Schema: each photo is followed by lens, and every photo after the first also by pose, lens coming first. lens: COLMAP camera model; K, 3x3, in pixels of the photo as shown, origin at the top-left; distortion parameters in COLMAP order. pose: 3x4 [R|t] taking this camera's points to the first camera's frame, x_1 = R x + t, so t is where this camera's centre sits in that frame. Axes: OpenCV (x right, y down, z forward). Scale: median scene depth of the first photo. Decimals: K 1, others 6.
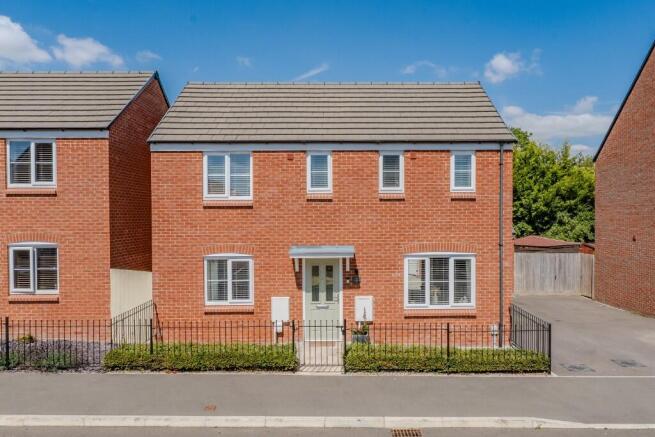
lens RADIAL K [[334.8, 0, 327.5], [0, 334.8, 217.4], [0, 0, 1]] dist [0.000413, -0.000951]
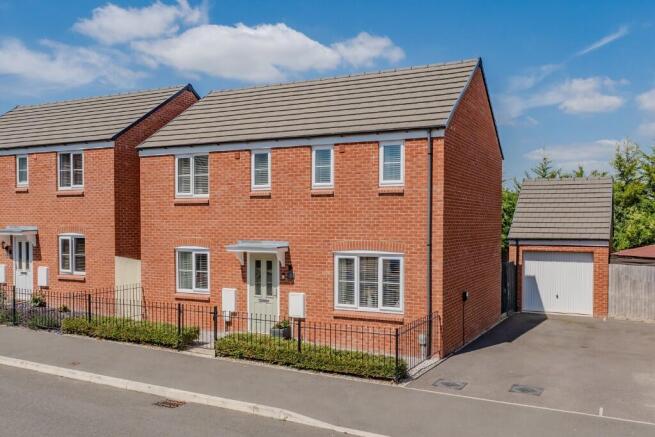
lens RADIAL K [[364.3, 0, 327.8], [0, 364.3, 220.0], [0, 0, 1]] dist [0.000132, -0.000285]
pose [[0.949889, 0.005988, -0.312529, 0.531197], [-0.000641, 0.999852, 0.017207, 0.000247], [0.312586, -0.016144, 0.949752, -0.001543]]
